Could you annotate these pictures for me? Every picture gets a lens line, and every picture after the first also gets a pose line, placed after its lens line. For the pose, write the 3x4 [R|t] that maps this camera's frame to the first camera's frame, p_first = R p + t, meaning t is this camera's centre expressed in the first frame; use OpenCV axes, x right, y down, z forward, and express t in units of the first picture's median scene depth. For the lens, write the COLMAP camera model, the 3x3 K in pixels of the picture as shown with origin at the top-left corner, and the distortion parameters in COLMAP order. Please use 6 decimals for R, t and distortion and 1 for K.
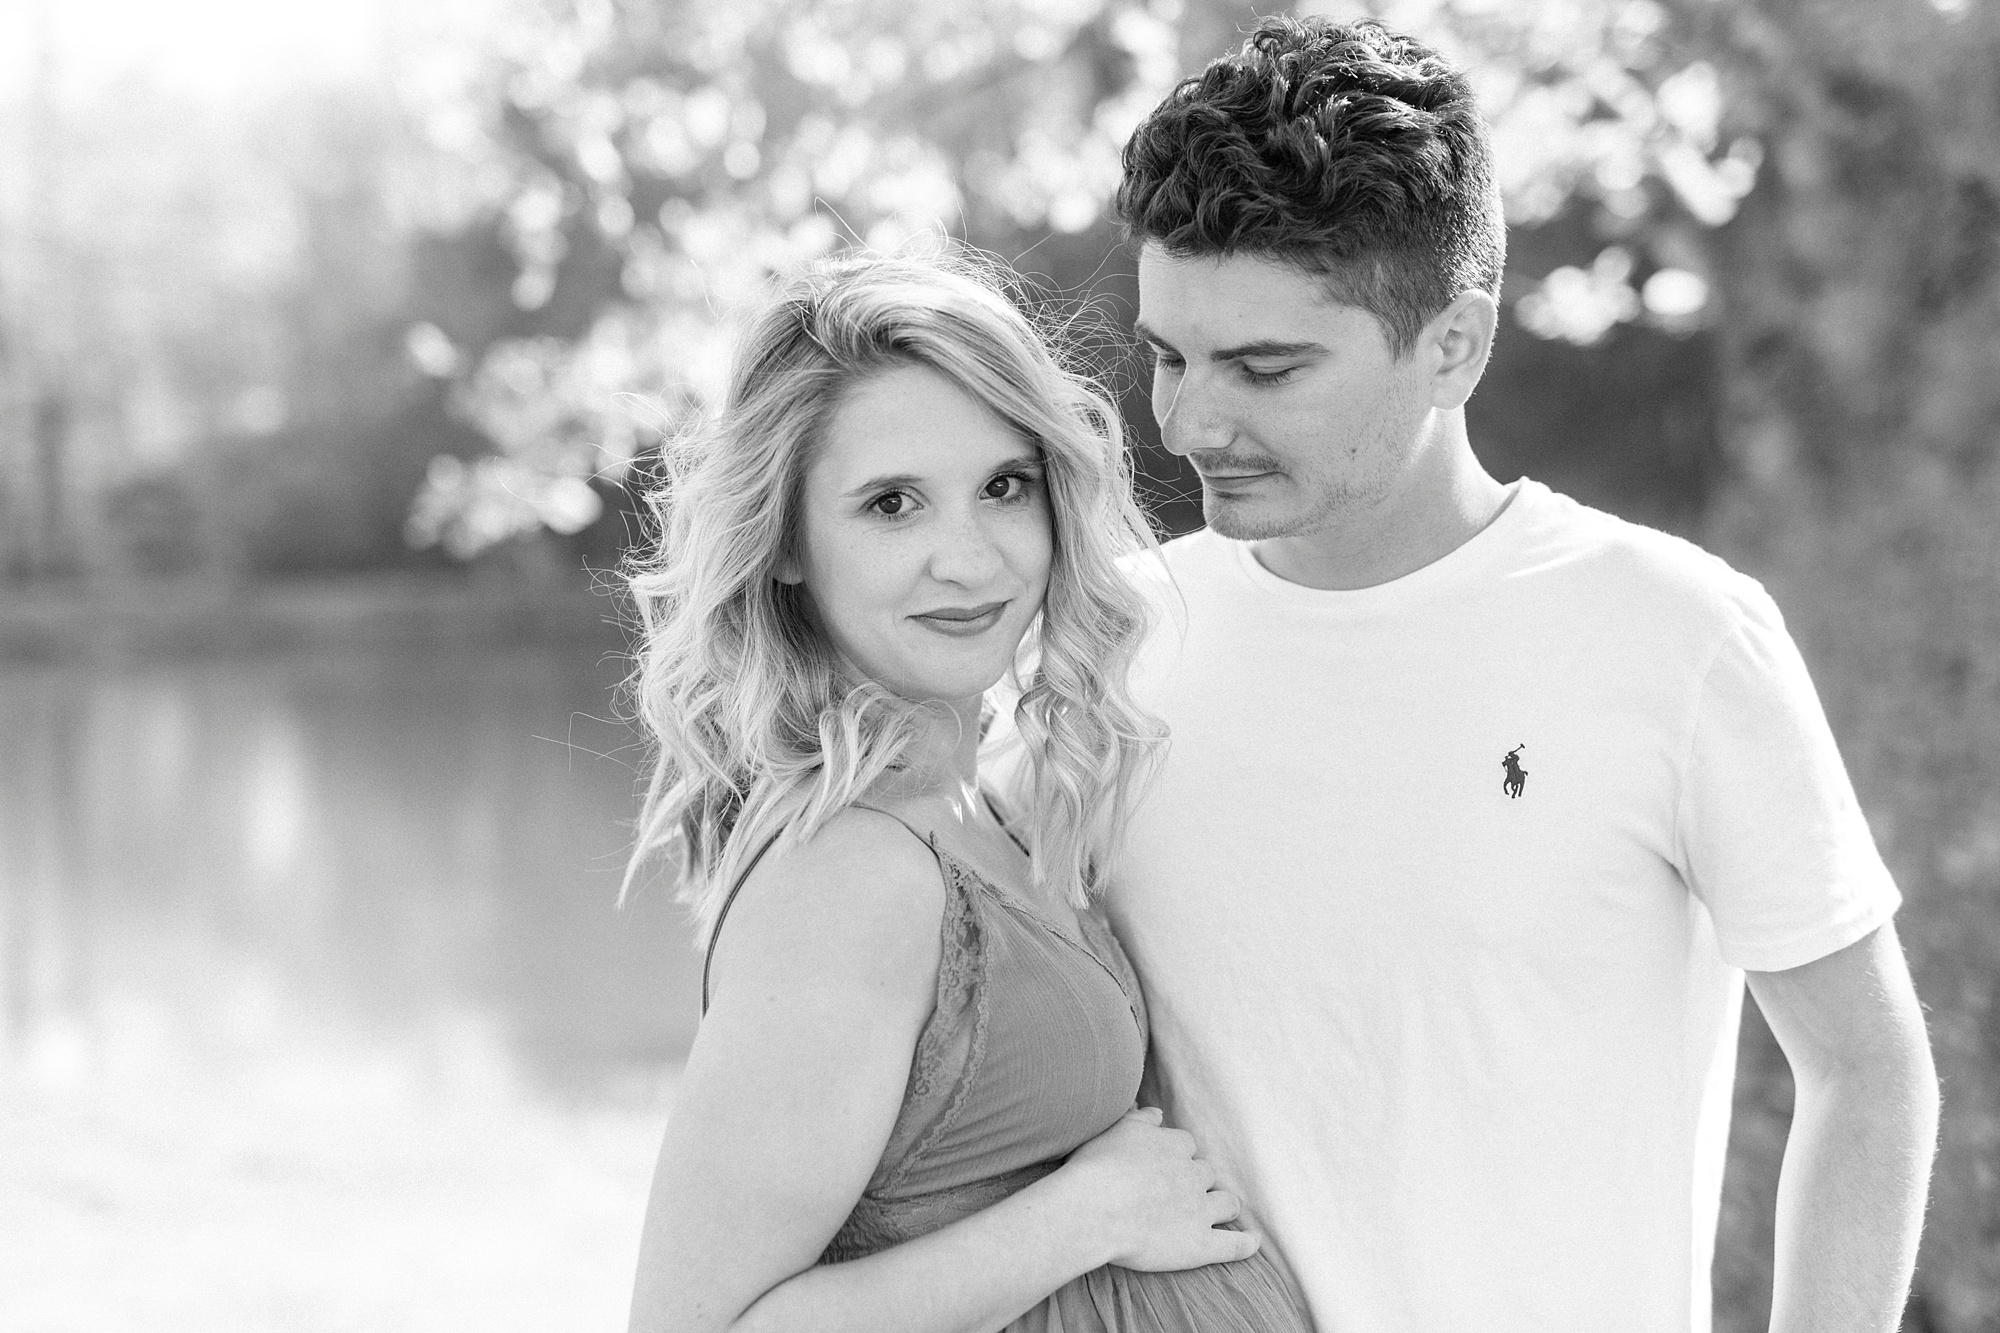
lens RADIAL K [[2847.0, 0, 951.3], [0, 2847.0, 651.7], [0, 0, 1]] dist [-0.002589, 0.000000]
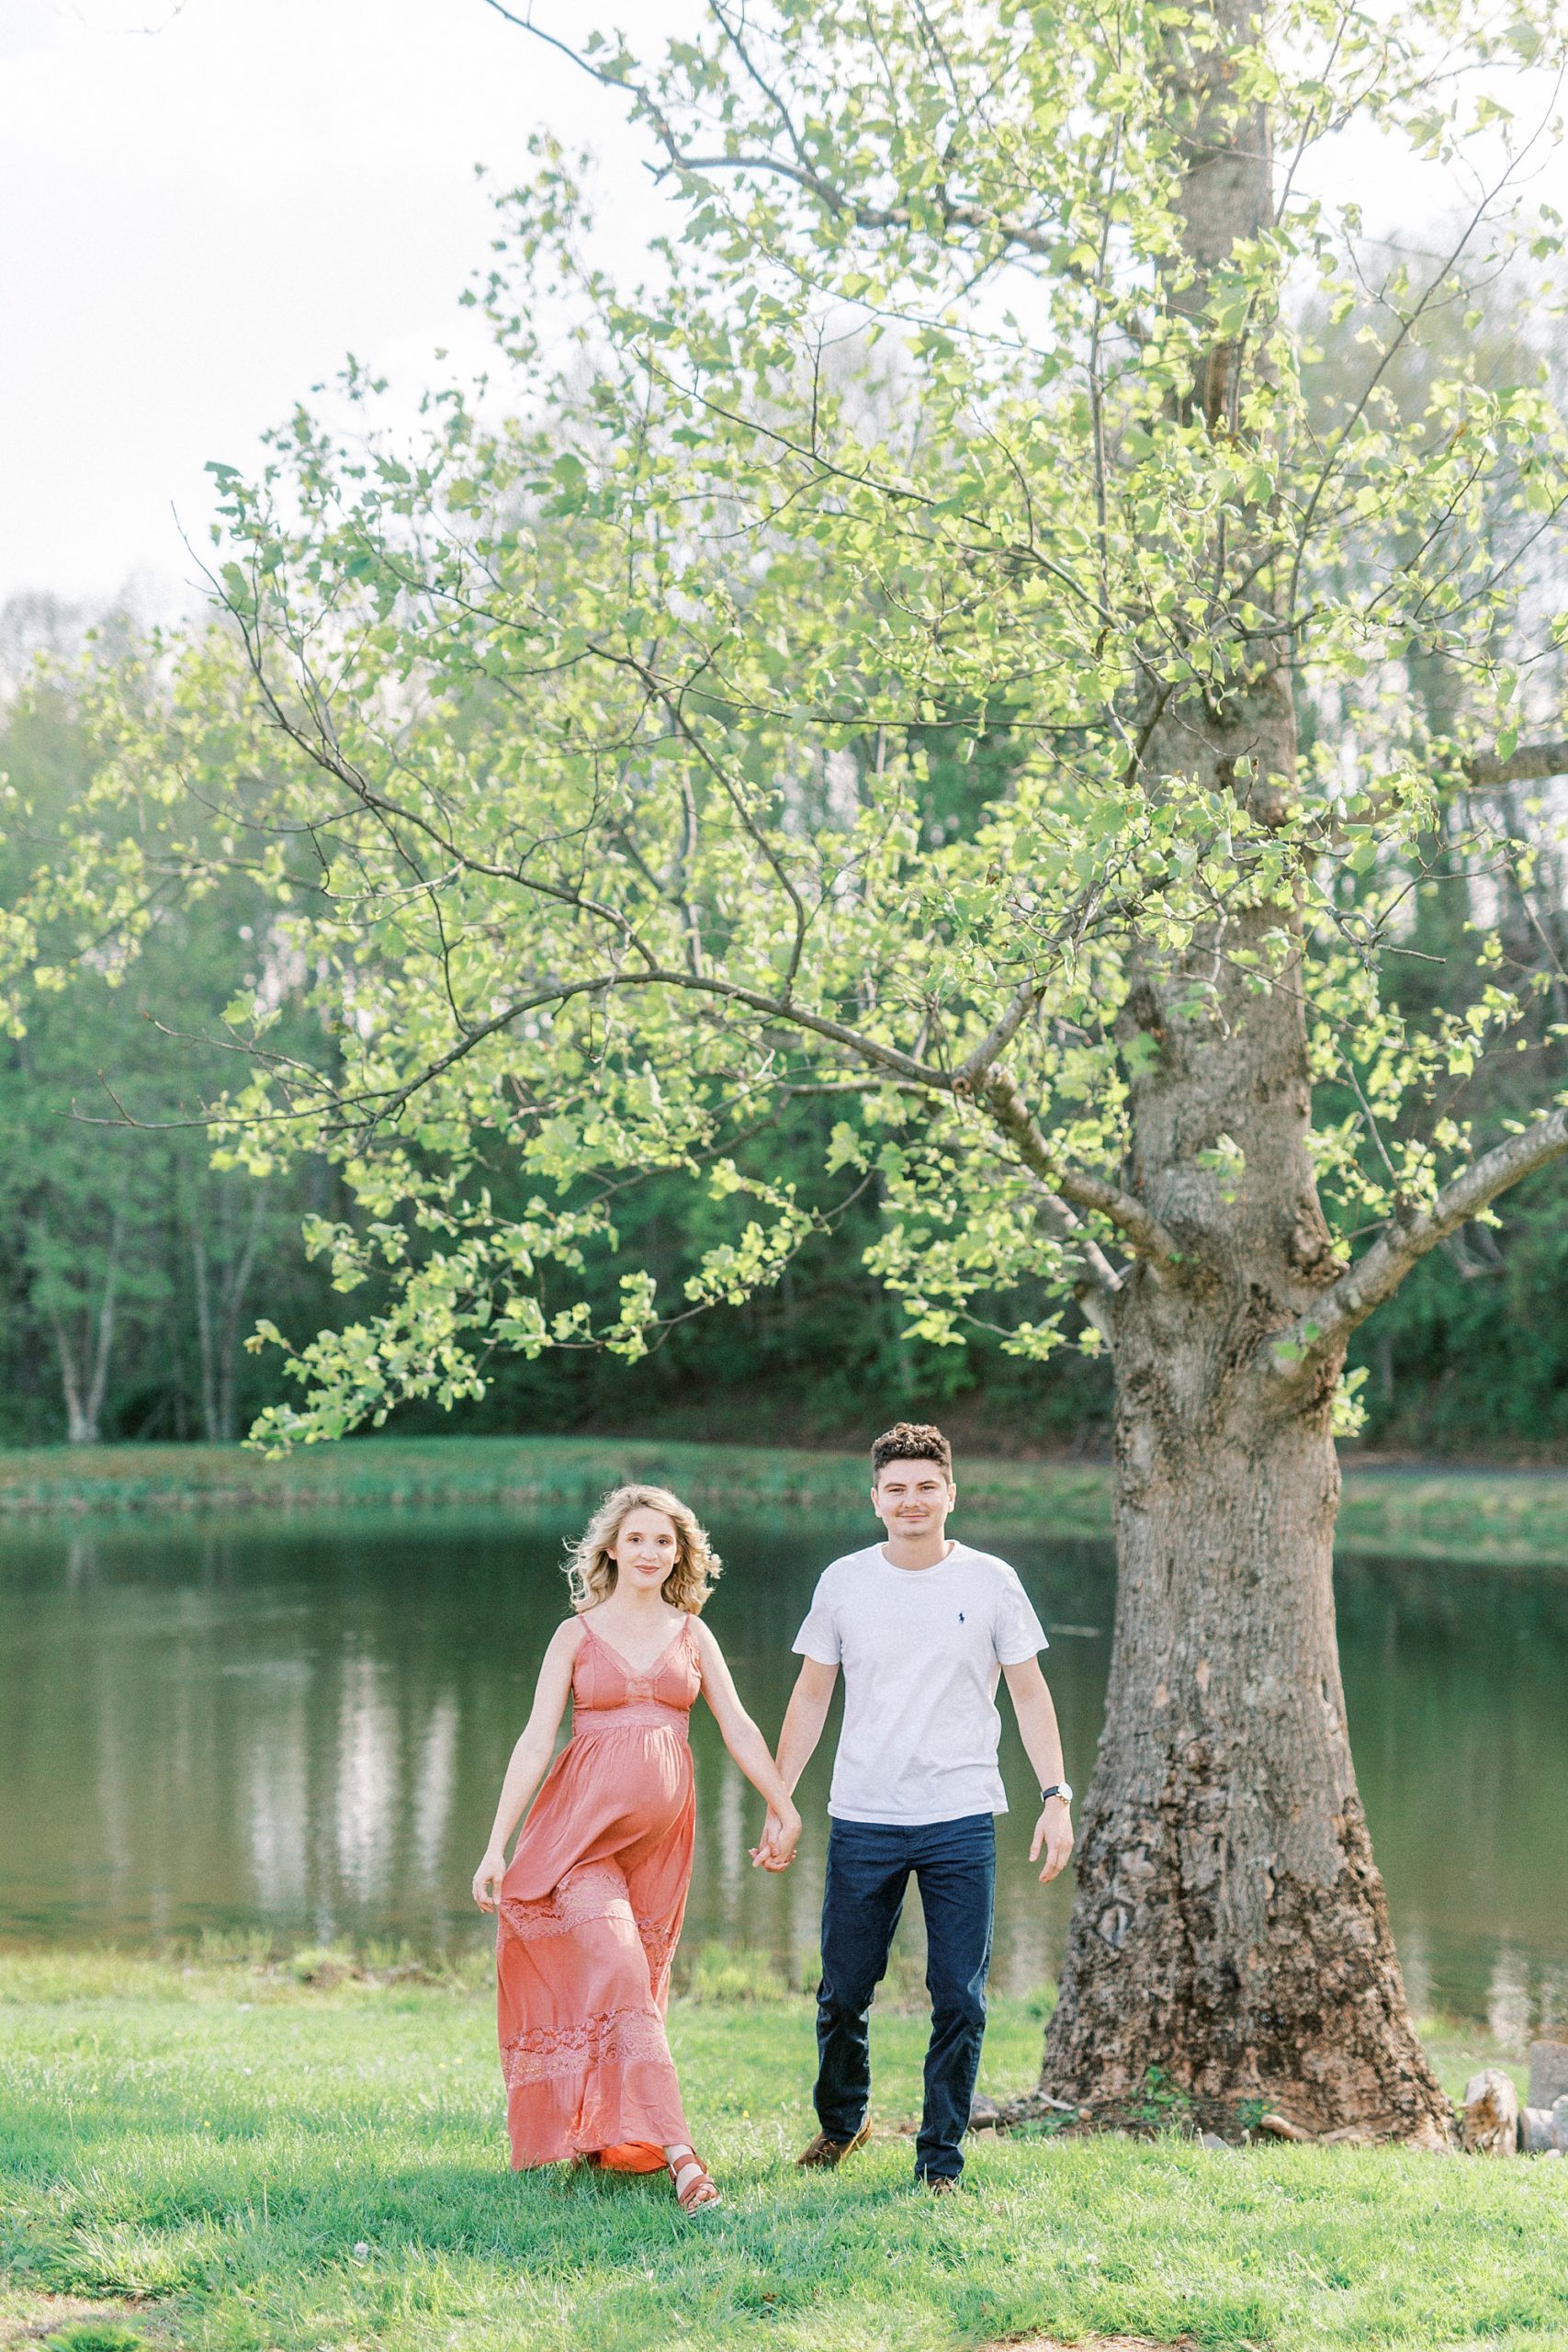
lens RADIAL K [[3347.7, 0, 732.5], [0, 3347.7, 1174.3], [0, 0, 1]] dist [-0.002589, 0.000000]
pose [[0.994044, 0.027824, 0.105365, -0.151091], [-0.015944, 0.993585, -0.111958, -0.004334], [-0.107804, 0.109611, 0.988111, -0.876382]]
